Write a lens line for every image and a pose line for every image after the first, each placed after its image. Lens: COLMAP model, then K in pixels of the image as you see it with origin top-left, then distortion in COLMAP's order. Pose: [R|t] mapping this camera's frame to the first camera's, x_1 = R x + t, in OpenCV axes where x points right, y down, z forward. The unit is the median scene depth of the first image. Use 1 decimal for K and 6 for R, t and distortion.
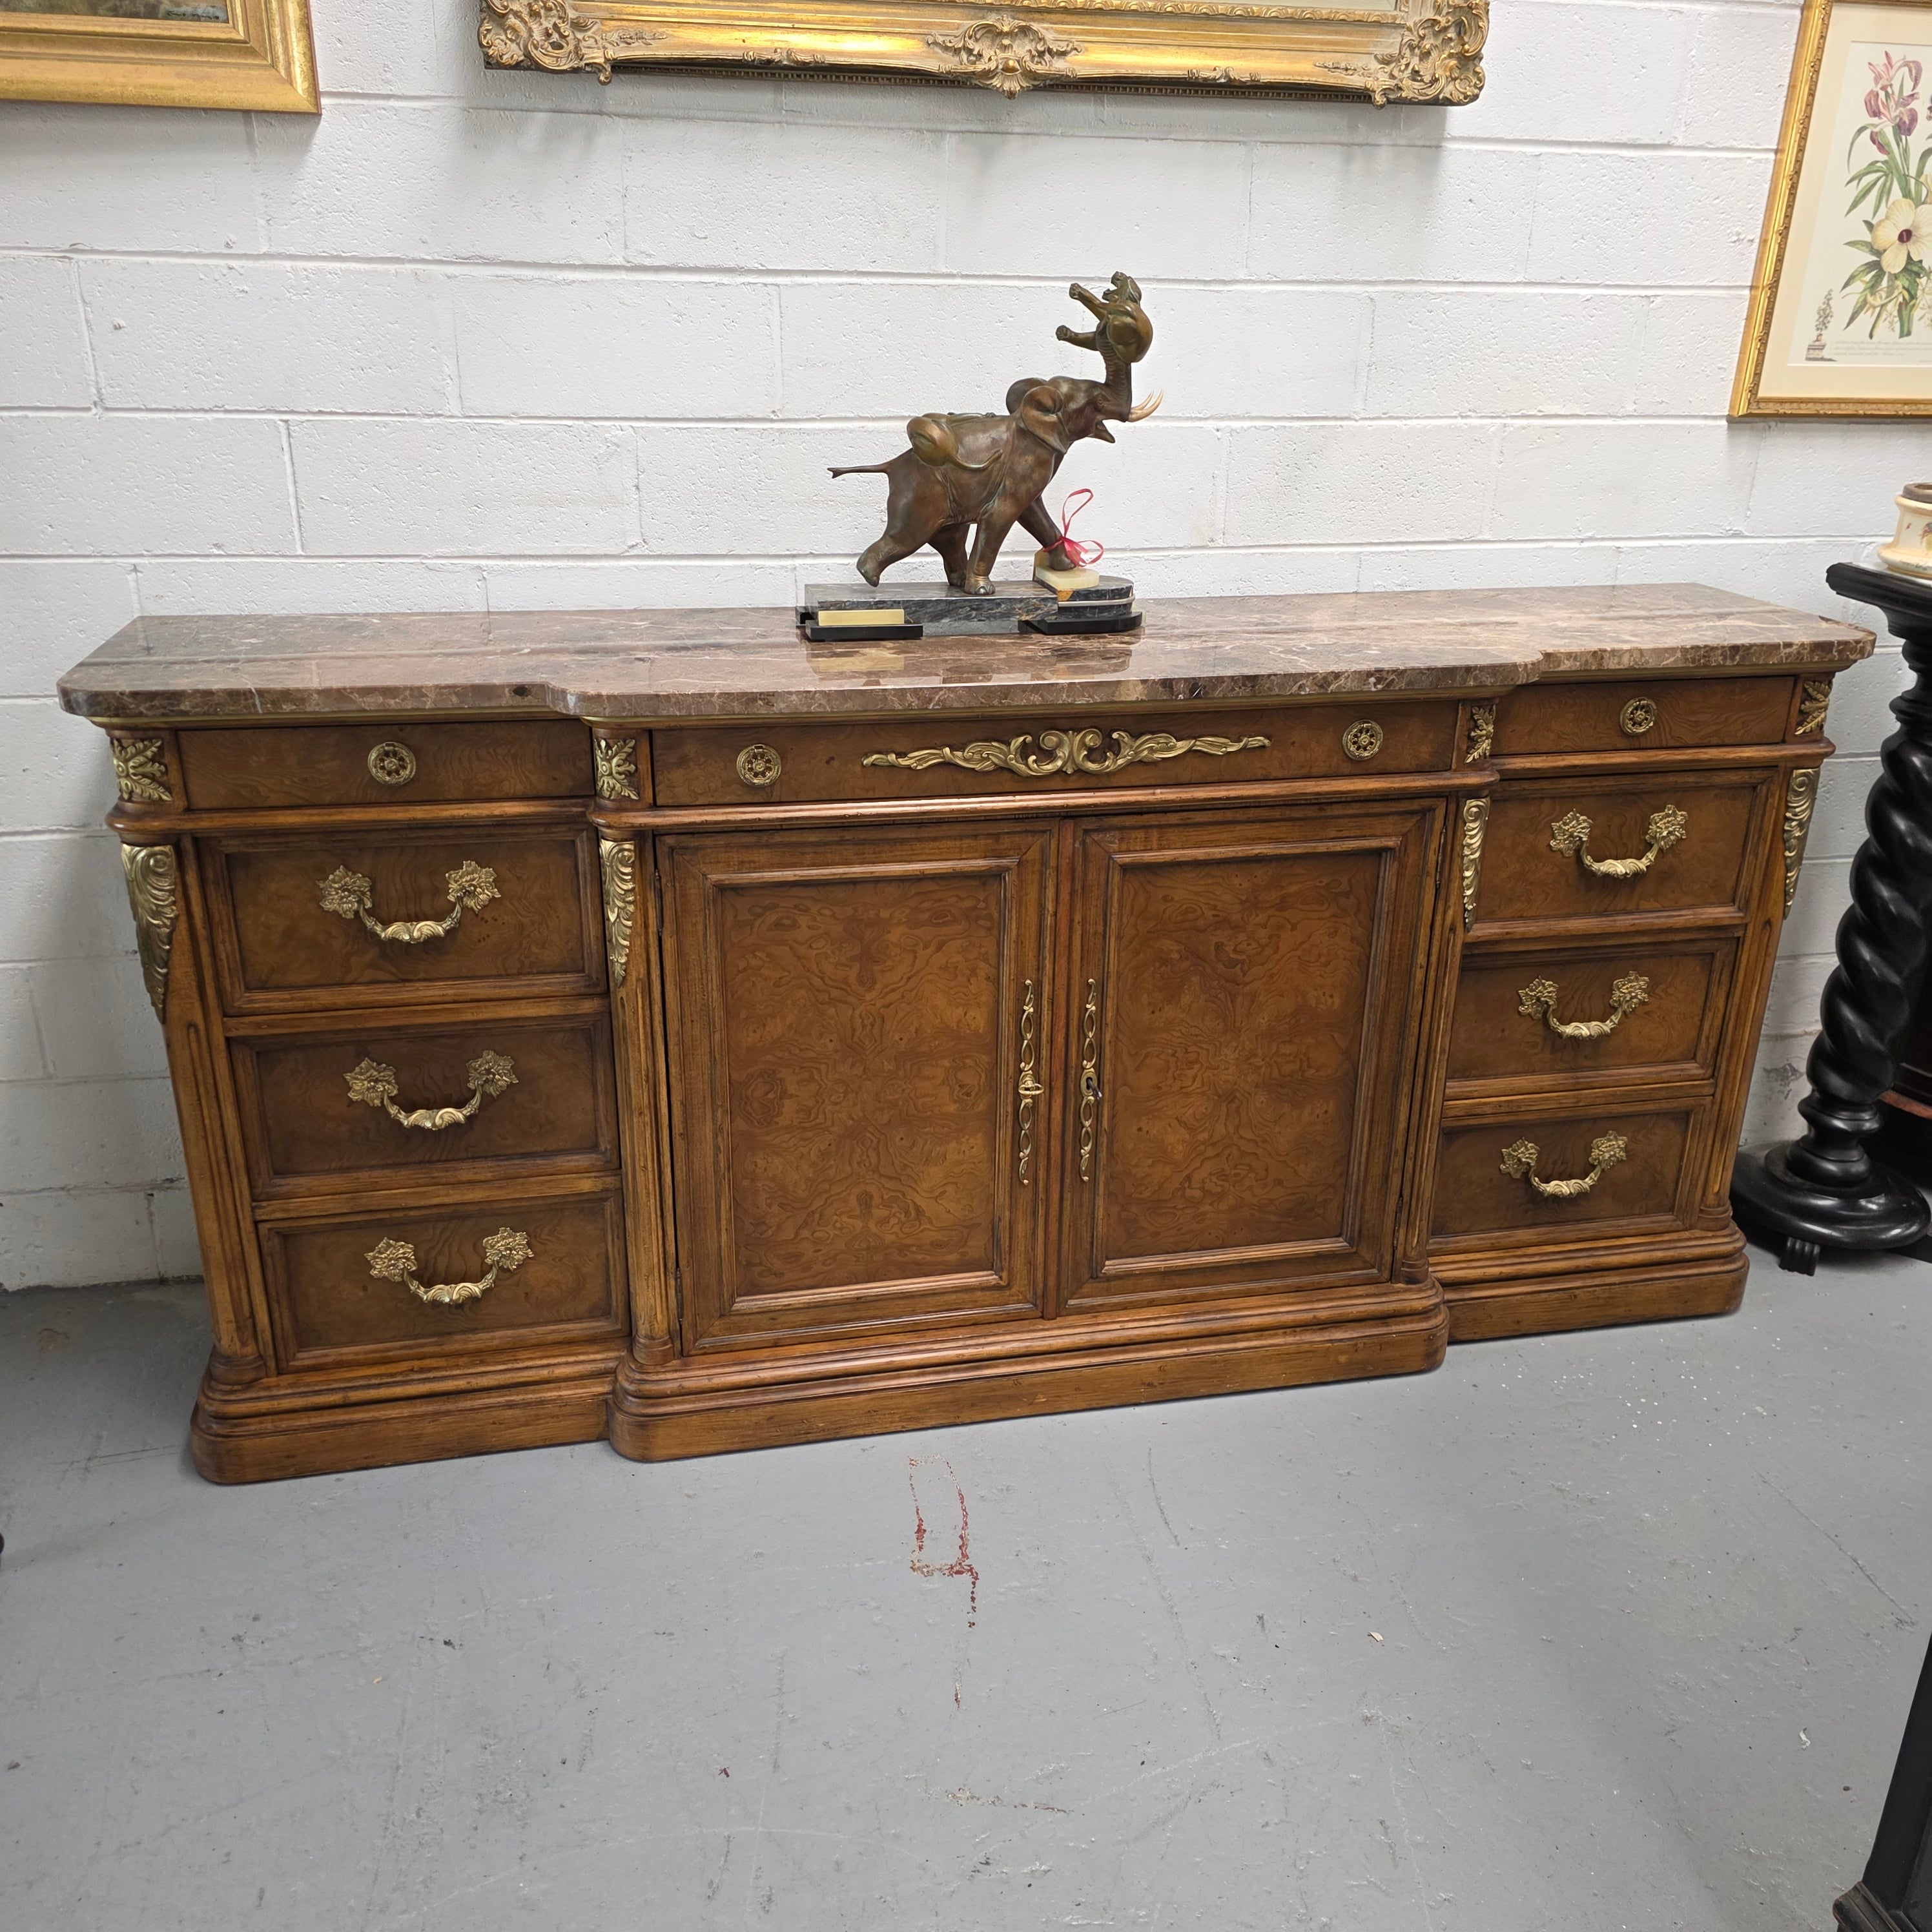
lens RADIAL K [[1724.1, 0, 960.8], [0, 1724.1, 966.4], [0, 0, 1]] dist [0.071505, -0.083139]
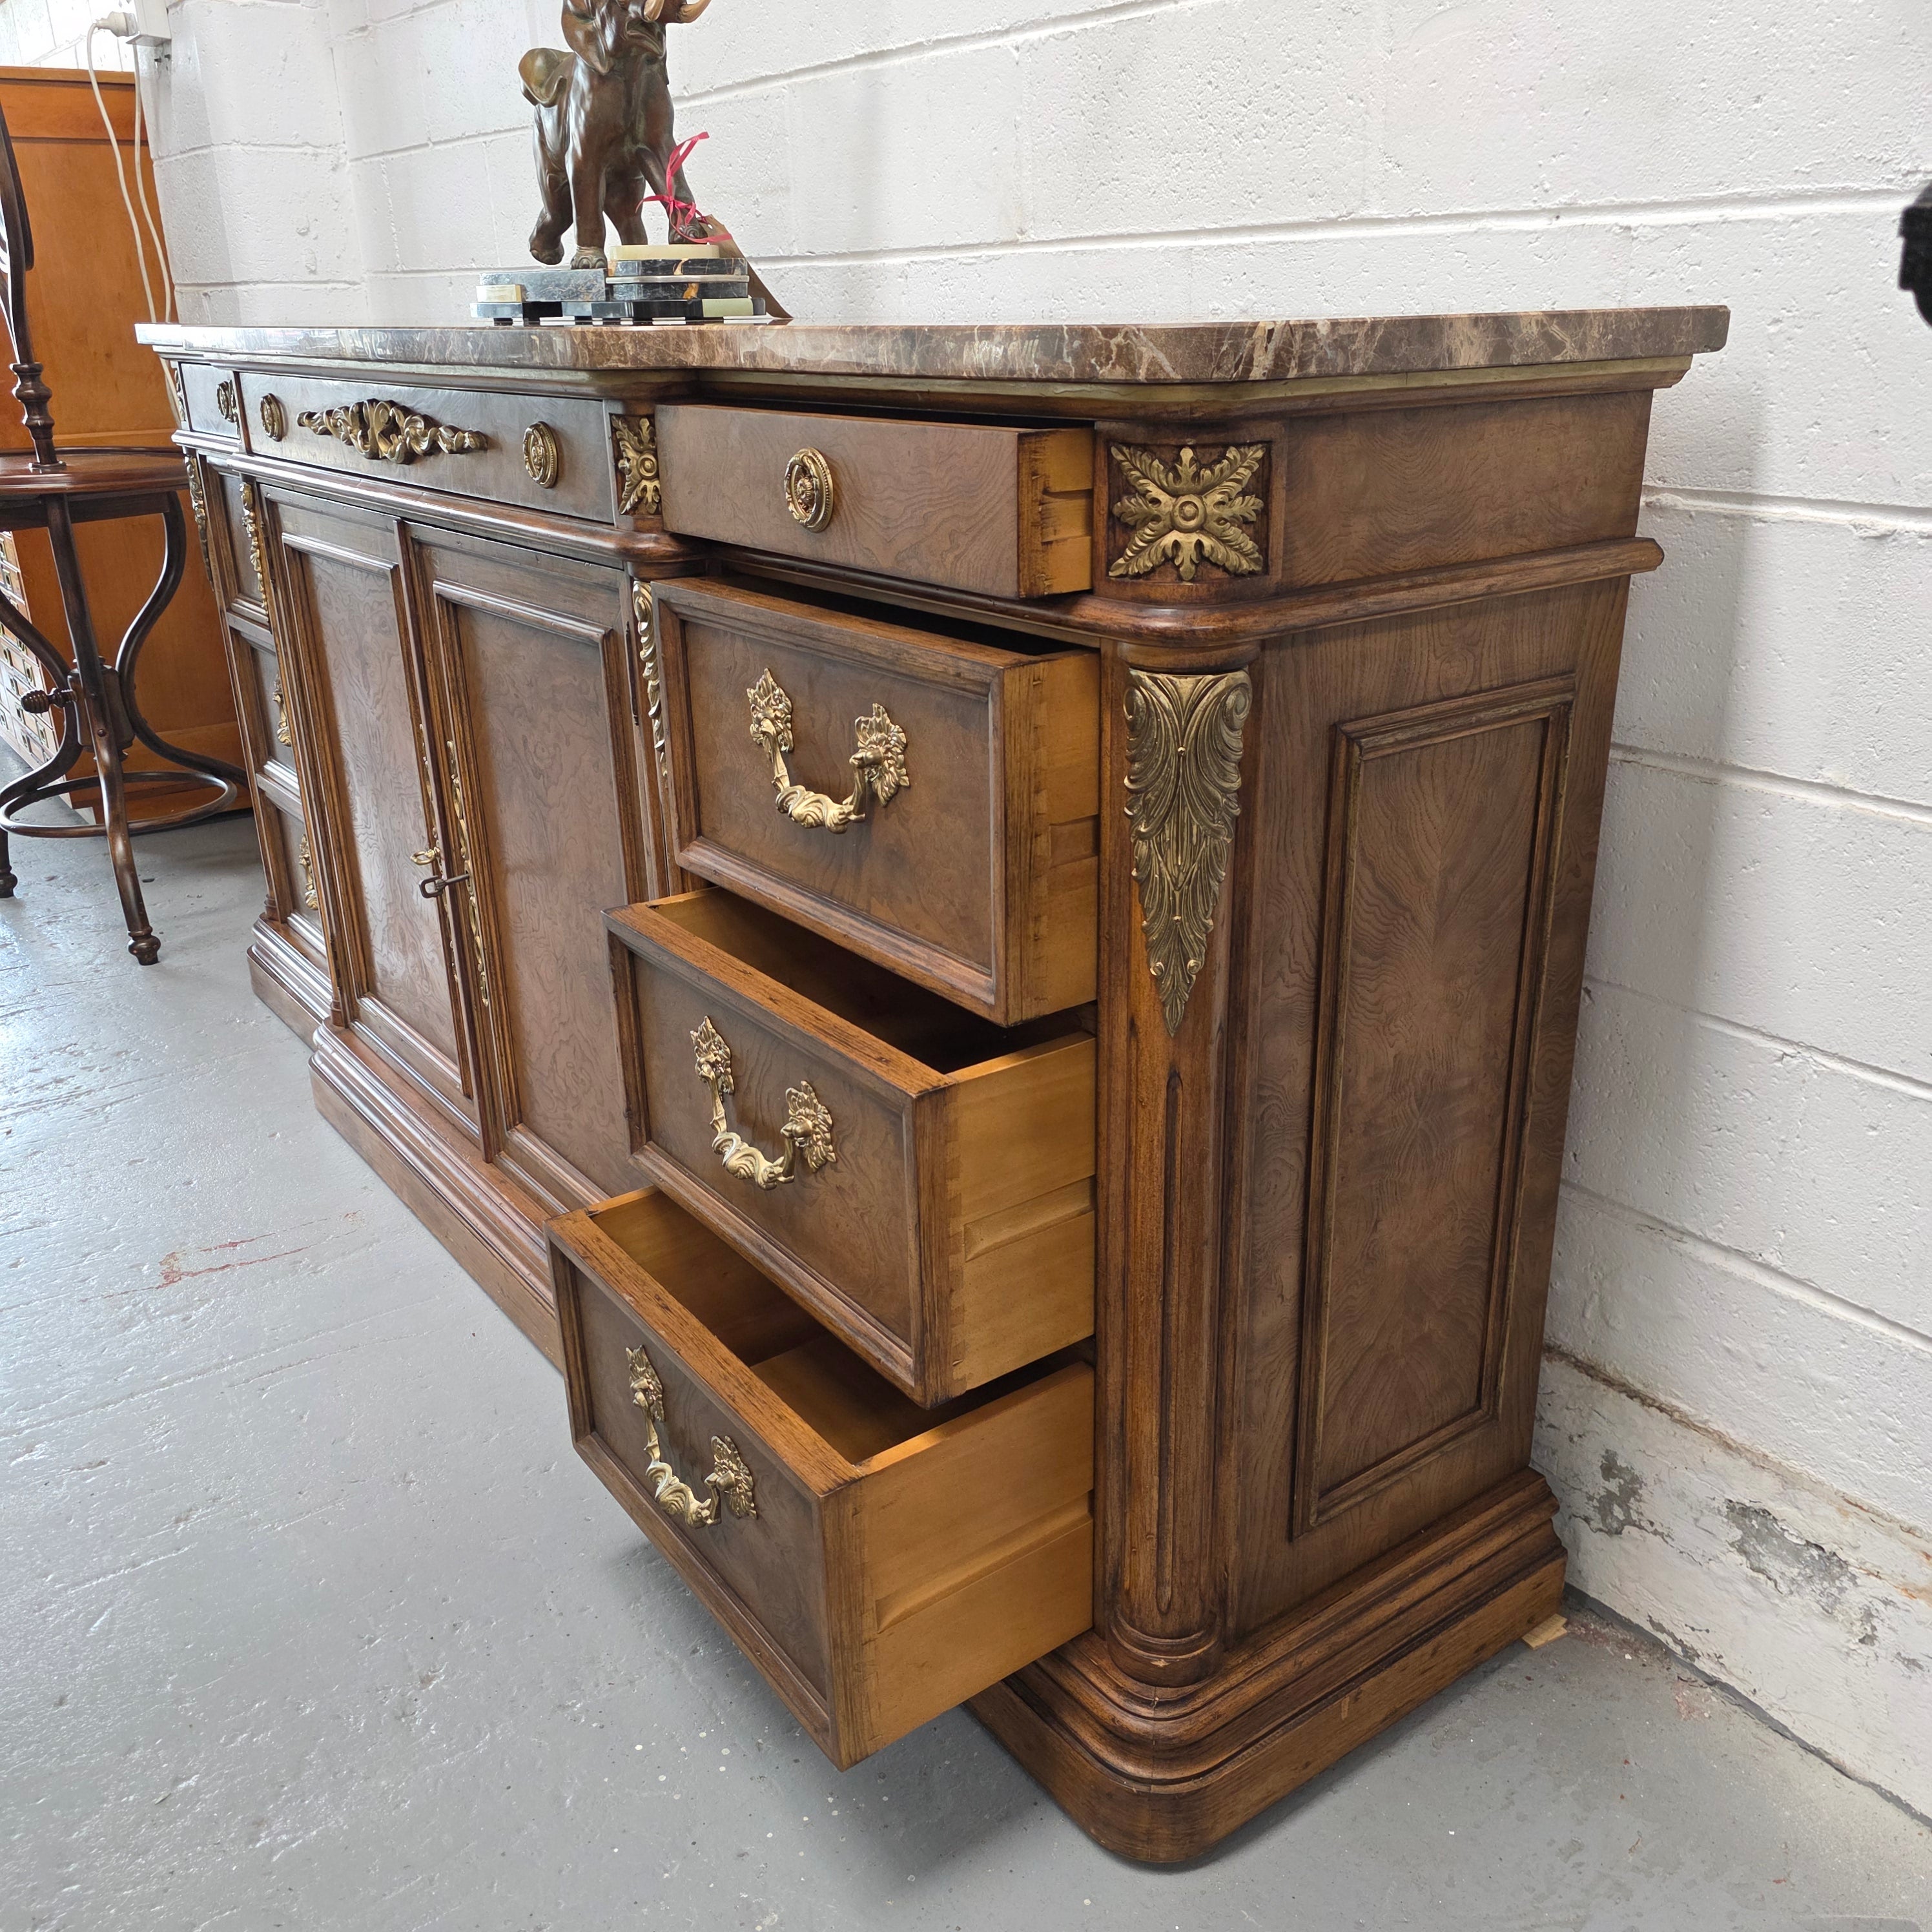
lens RADIAL K [[1732.2, 0, 961.2], [0, 1732.2, 980.5], [0, 0, 1]] dist [0.067511, -0.084986]
pose [[0.413067, 0.310191, -0.856246, 0.896726], [-0.312418, 0.931416, 0.186707, -0.113845], [0.855436, 0.190385, 0.481646, 0.821154]]
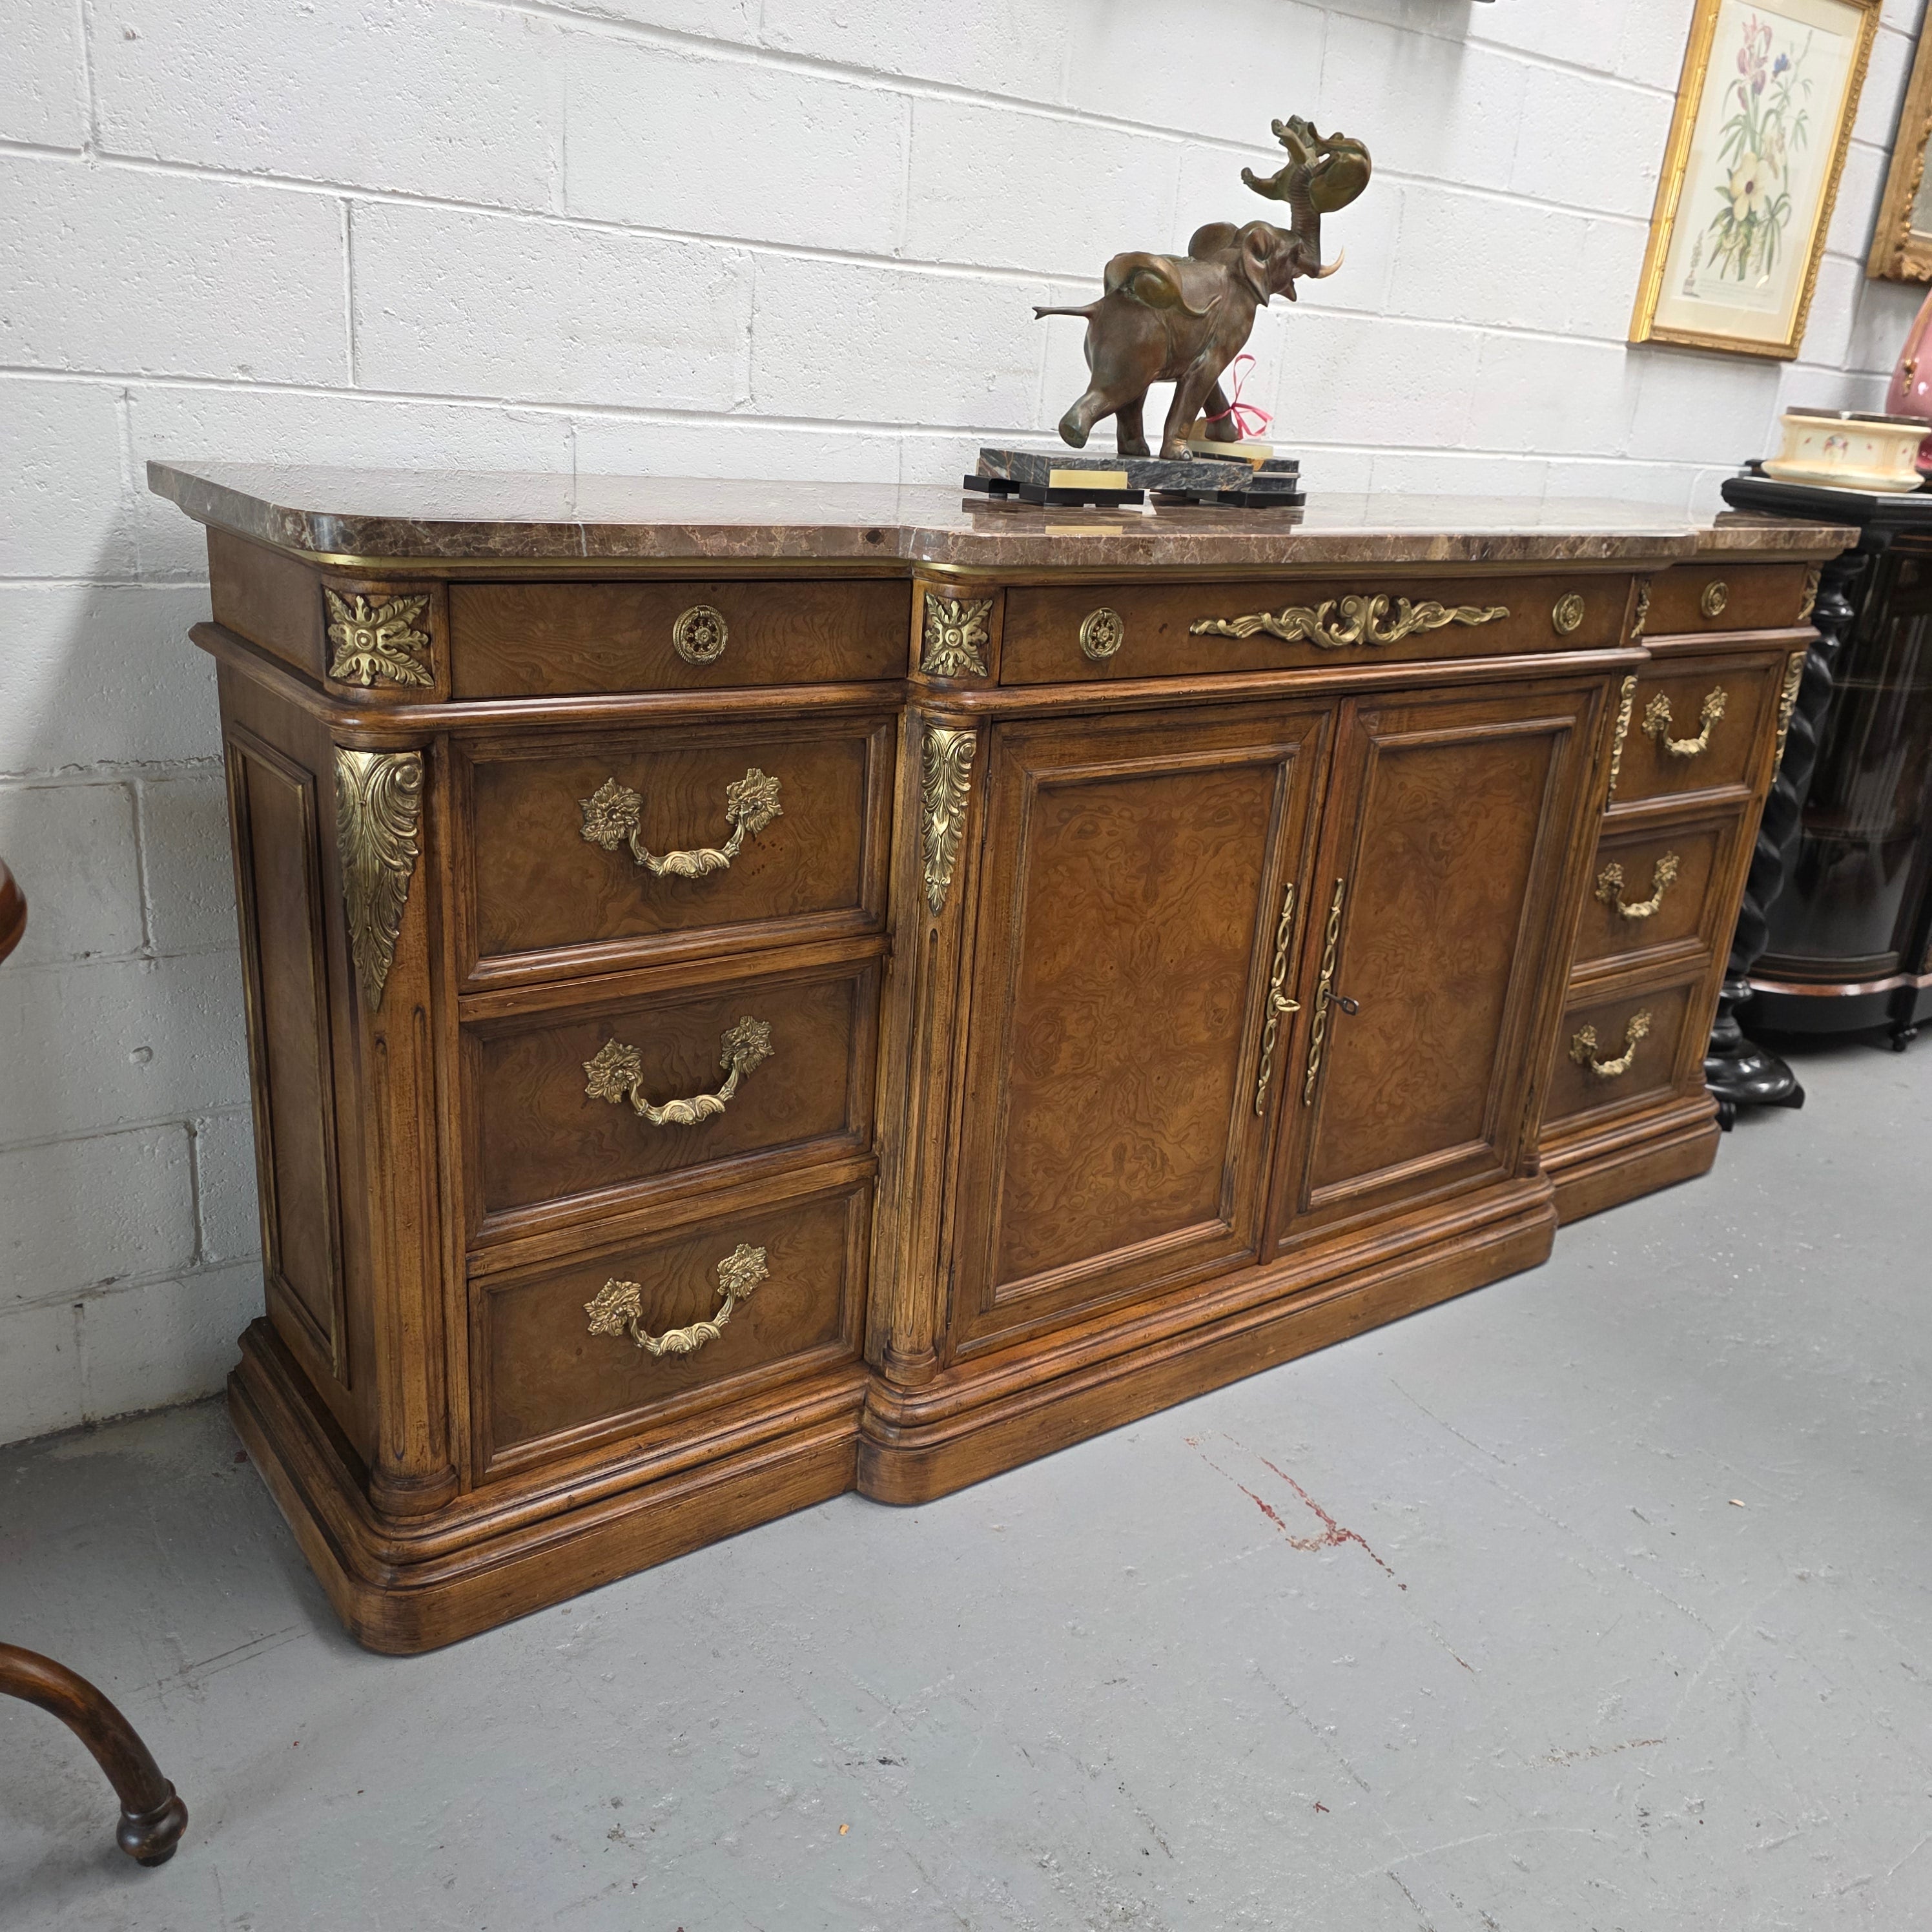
lens RADIAL K [[1732.2, 0, 961.2], [0, 1732.2, 980.5], [0, 0, 1]] dist [0.067511, -0.084986]
pose [[0.908105, -0.091402, 0.408644, -0.485981], [0.098453, 0.995134, 0.003797, 0.037547], [-0.407003, 0.036784, 0.912686, 0.233279]]
